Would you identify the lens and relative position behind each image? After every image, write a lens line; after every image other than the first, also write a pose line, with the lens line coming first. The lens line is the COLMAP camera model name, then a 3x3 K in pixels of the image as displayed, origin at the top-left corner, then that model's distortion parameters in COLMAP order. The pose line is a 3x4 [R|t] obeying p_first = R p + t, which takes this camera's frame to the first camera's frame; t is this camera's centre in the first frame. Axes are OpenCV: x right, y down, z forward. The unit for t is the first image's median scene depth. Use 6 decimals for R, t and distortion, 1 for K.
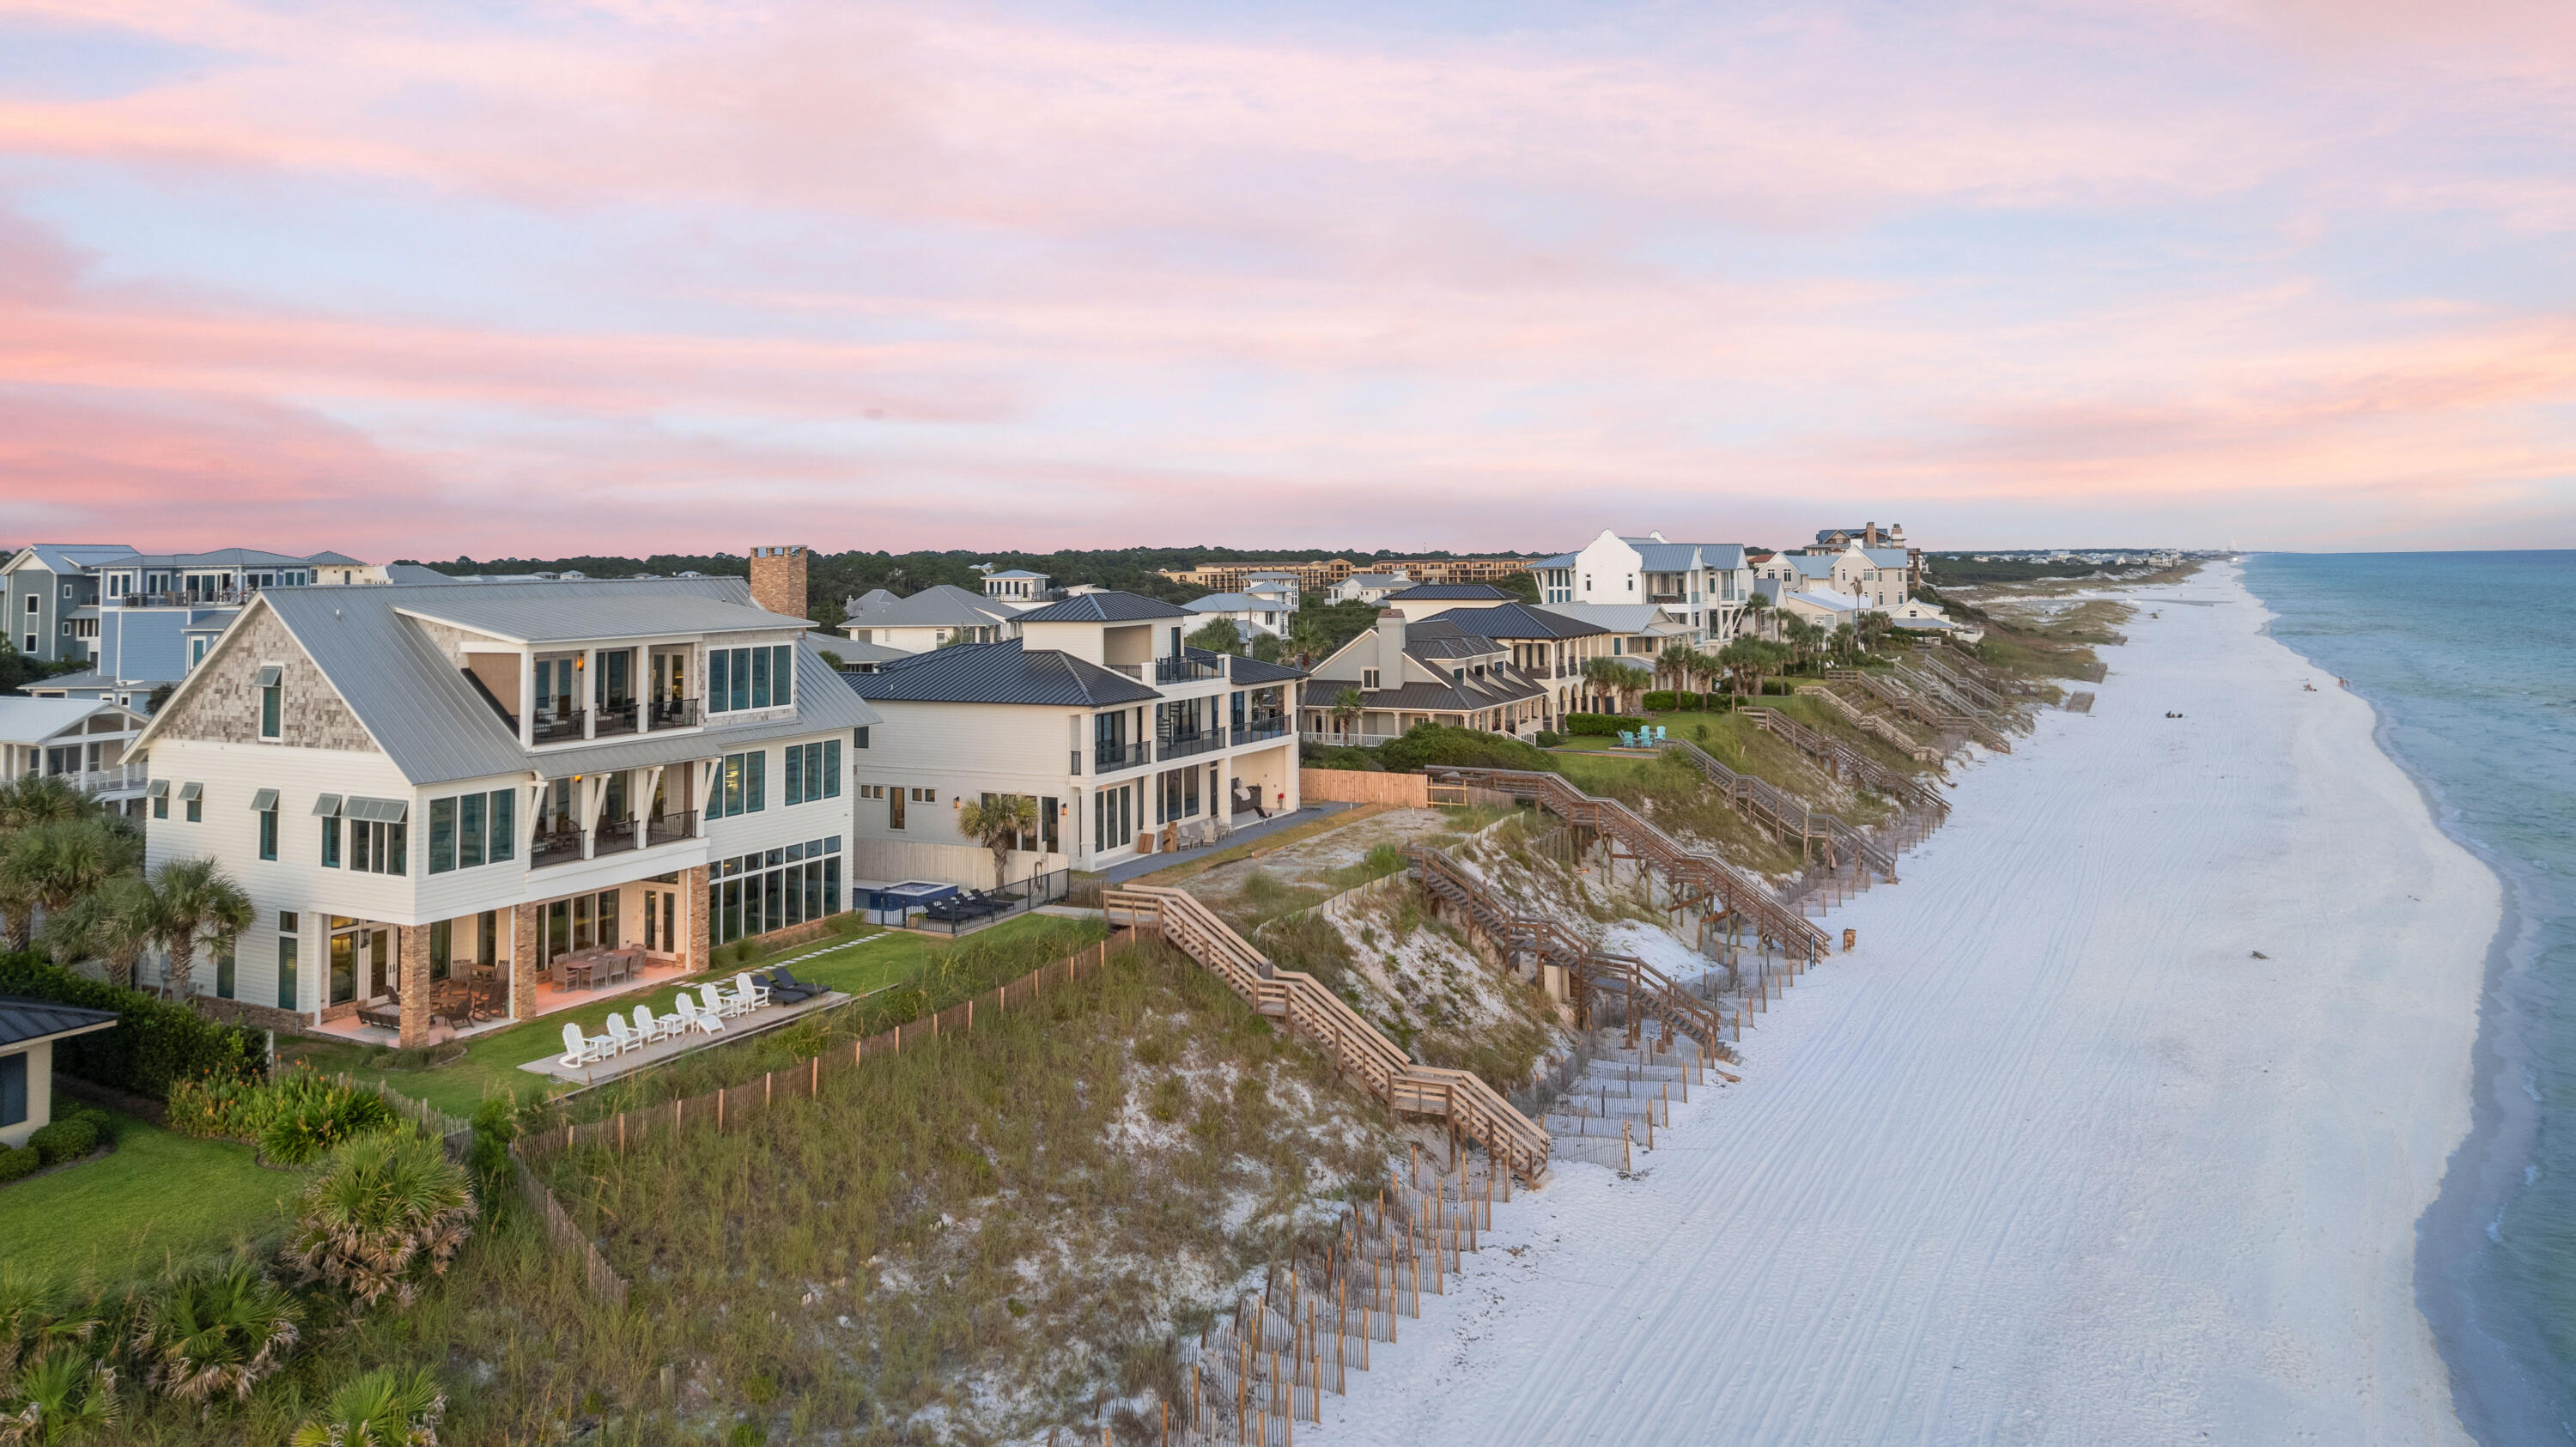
lens RADIAL K [[1707.5, 0, 1295.4], [0, 1707.5, 562.4], [0, 0, 1]] dist [-0.057808, 0.037213]
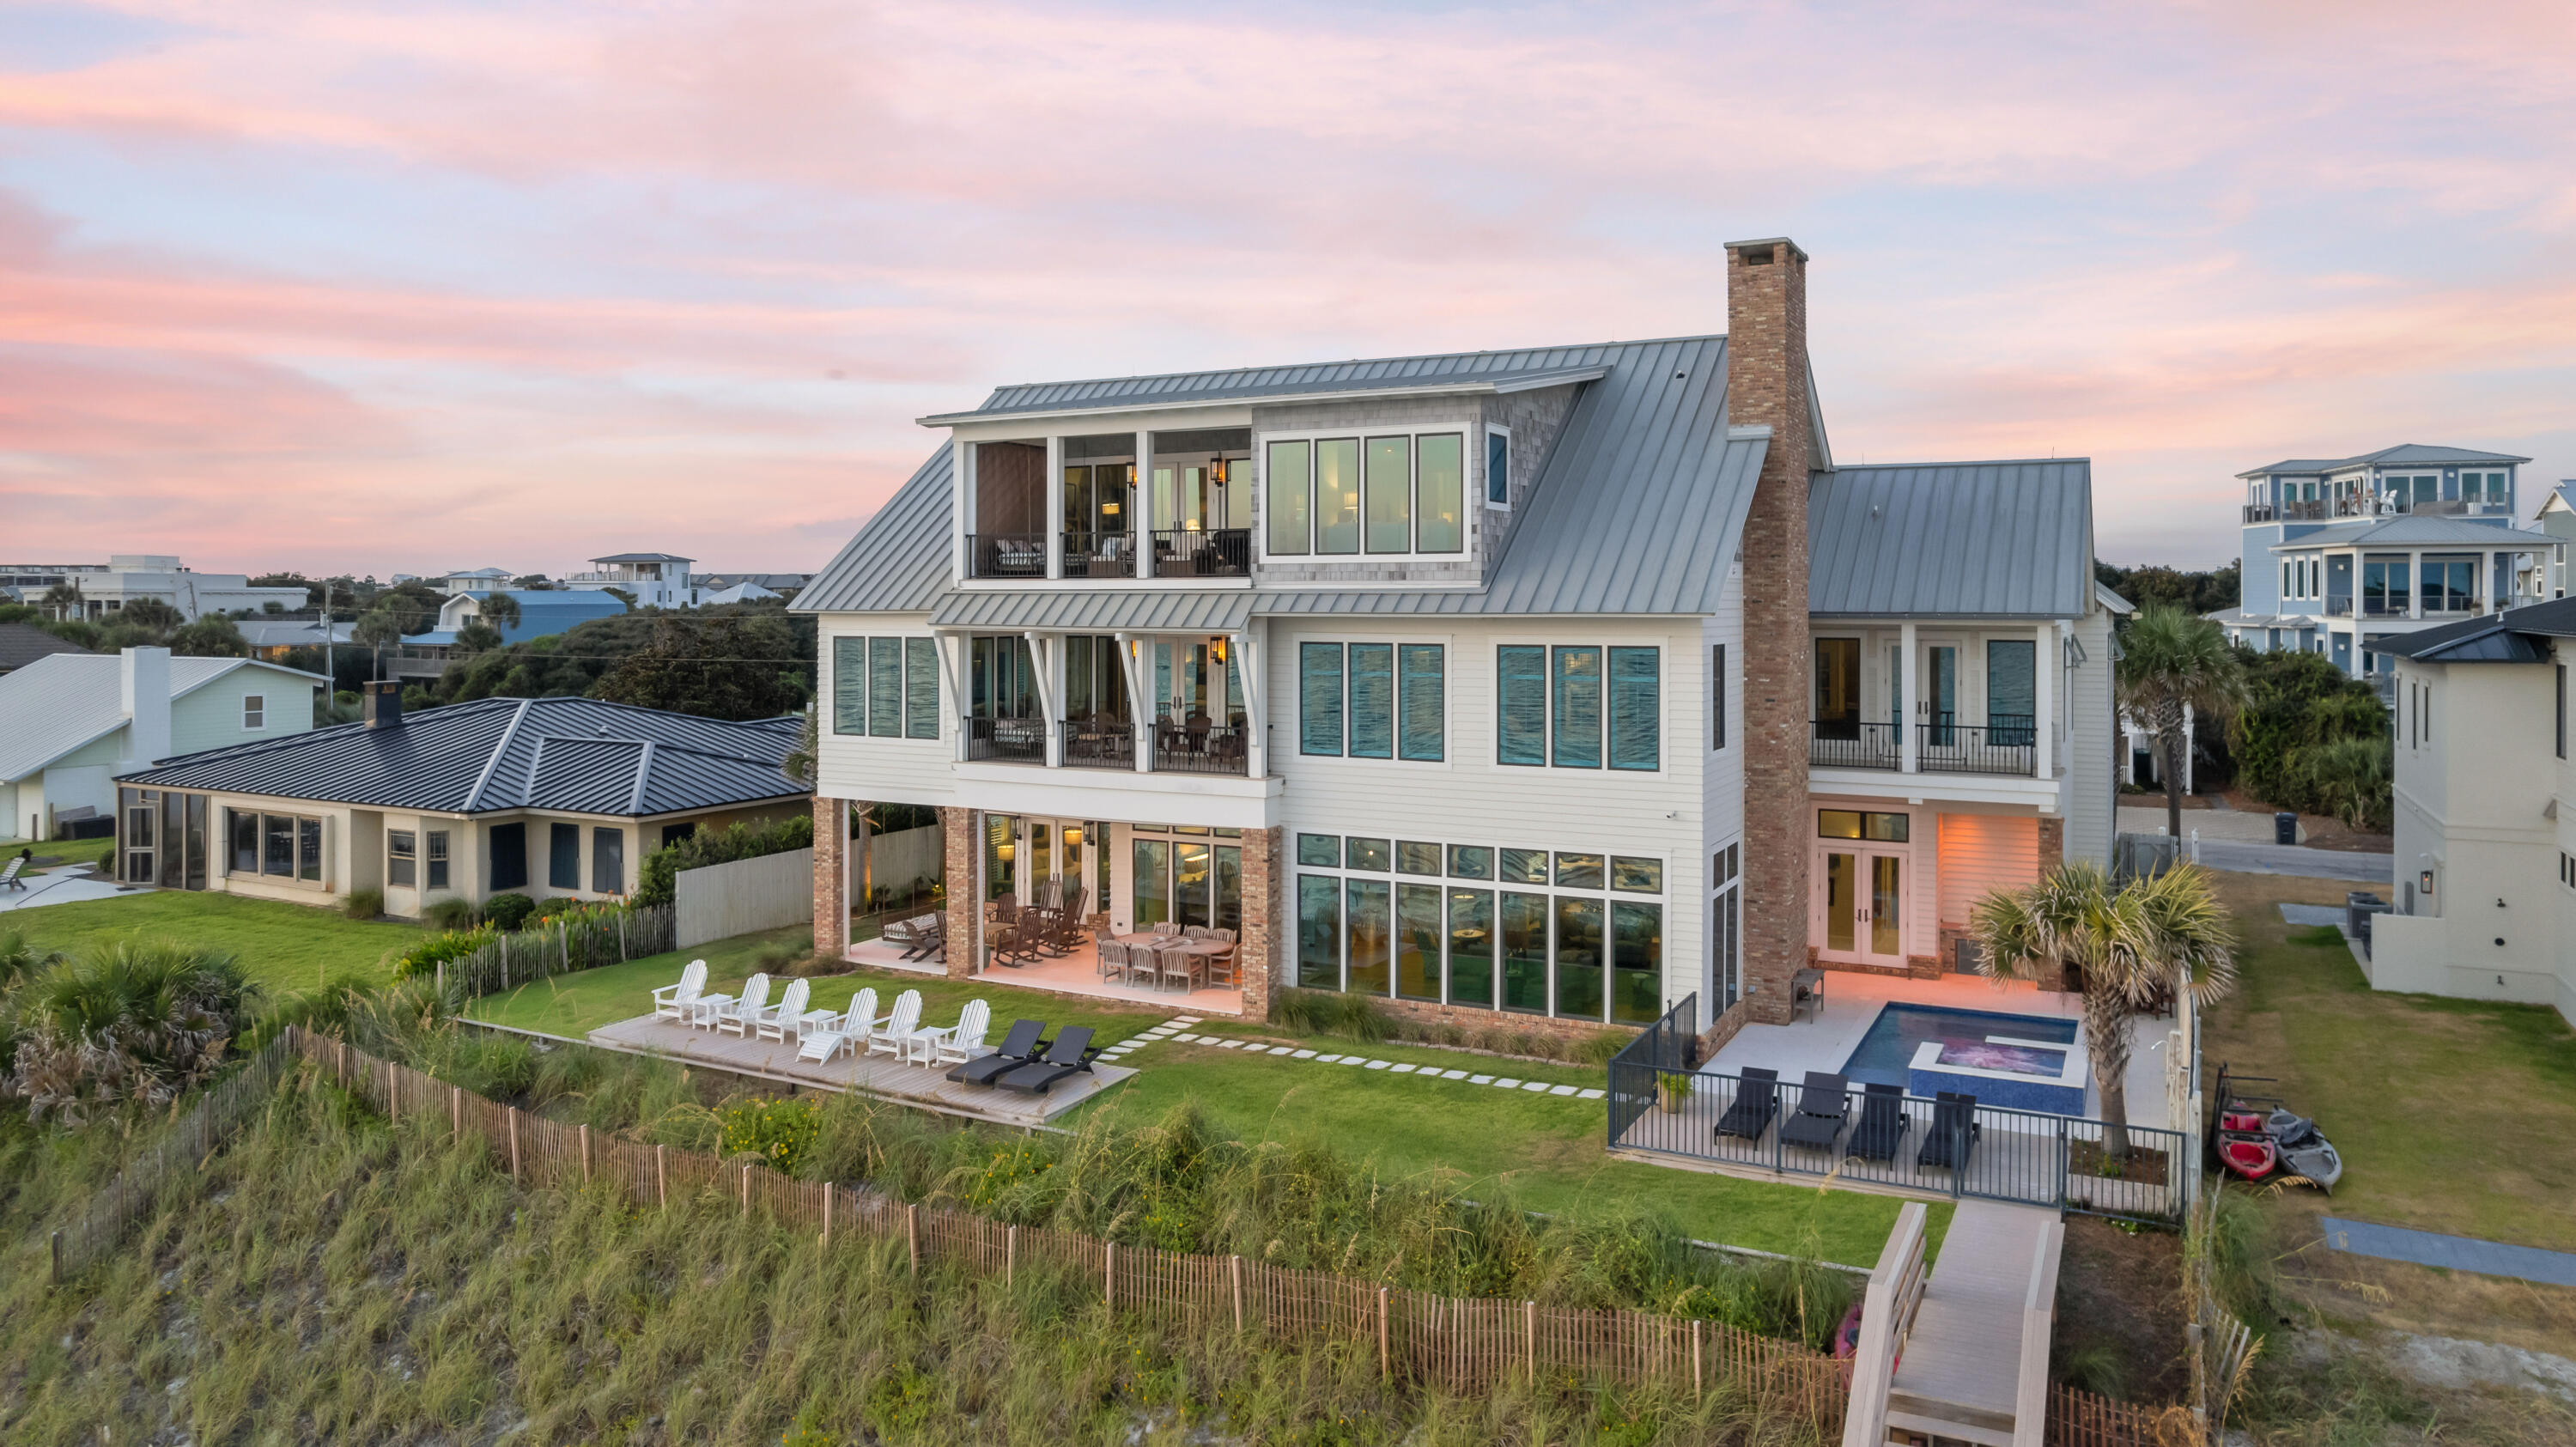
lens RADIAL K [[1706.6, 0, 1285.5], [0, 1706.6, 590.0], [0, 0, 1]] dist [-0.064413, 0.054610]
pose [[-0.014263, 0.006908, -0.999874, 0.190545], [0.000202, 0.999976, 0.006906, 0.089130], [0.999898, -0.000103, -0.014264, 0.939800]]
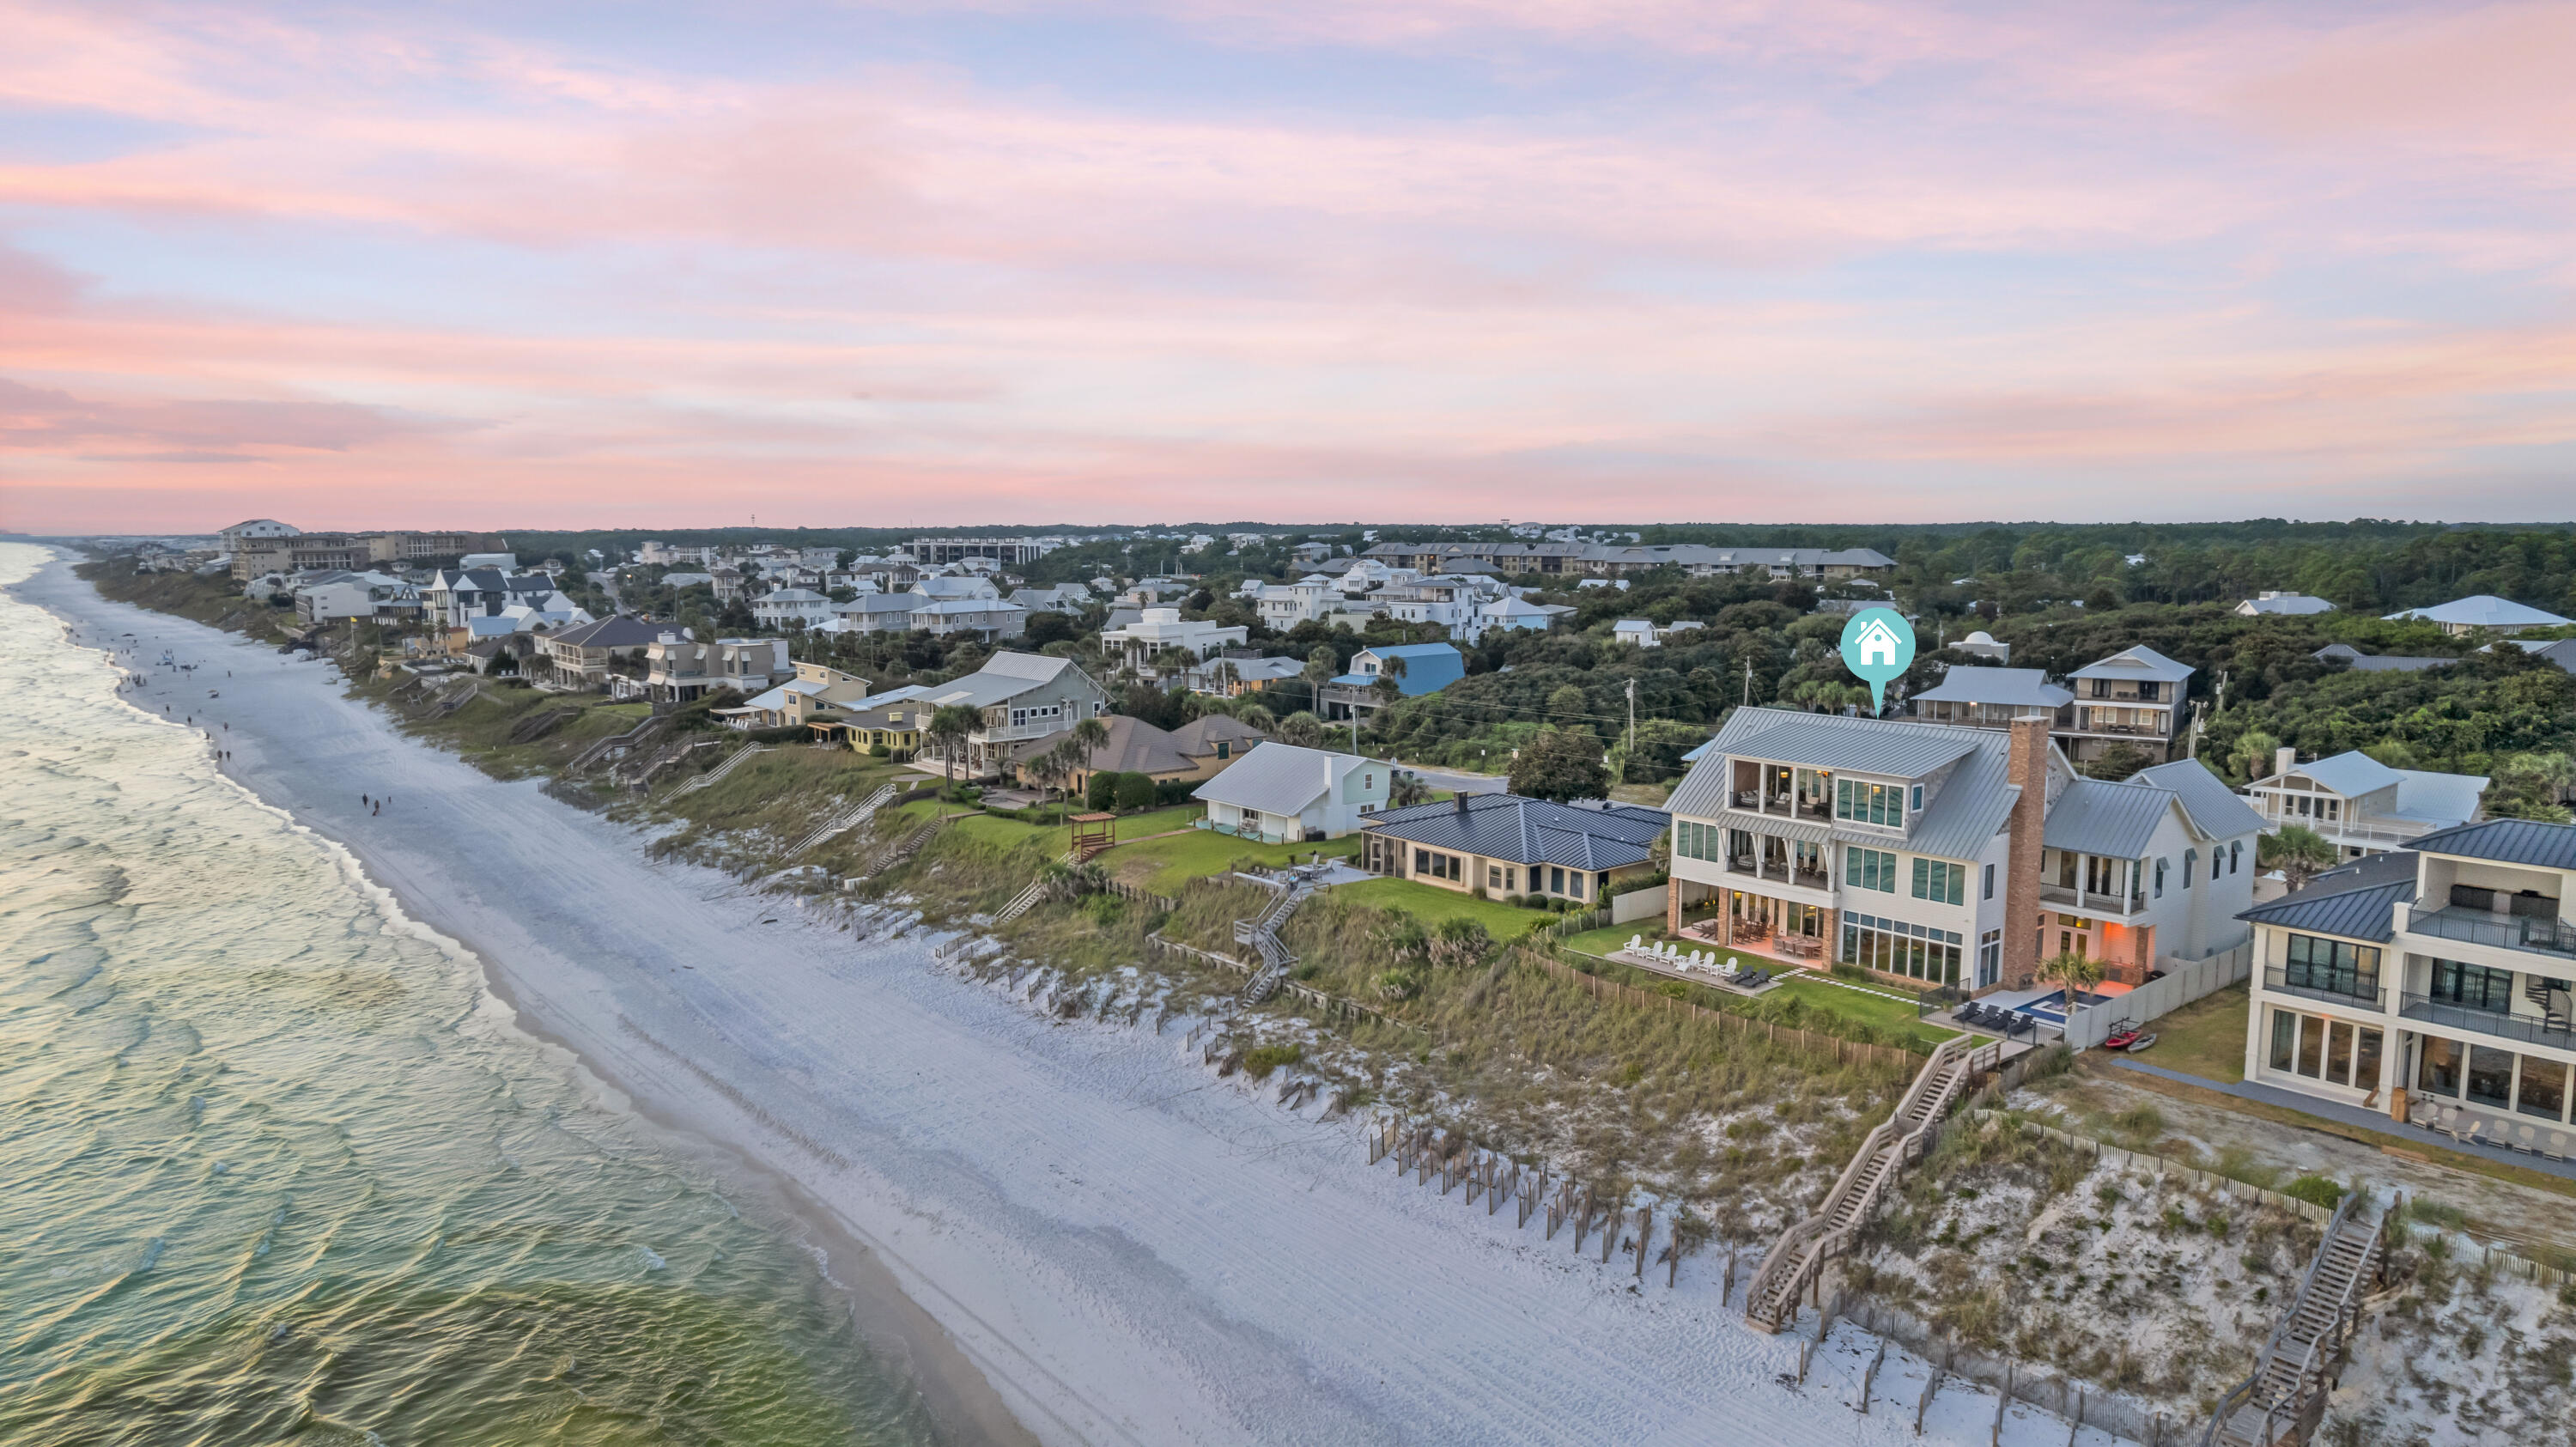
lens RADIAL K [[1745.6, 0, 1288.0], [0, 1745.6, 723.5], [0, 0, 1]] dist [0.003986, -0.001535]
pose [[-0.394729, 0.129381, -0.909643, 1.261421], [0.006650, 0.990412, 0.137983, -0.216095], [0.918774, 0.048417, -0.391805, 1.082086]]
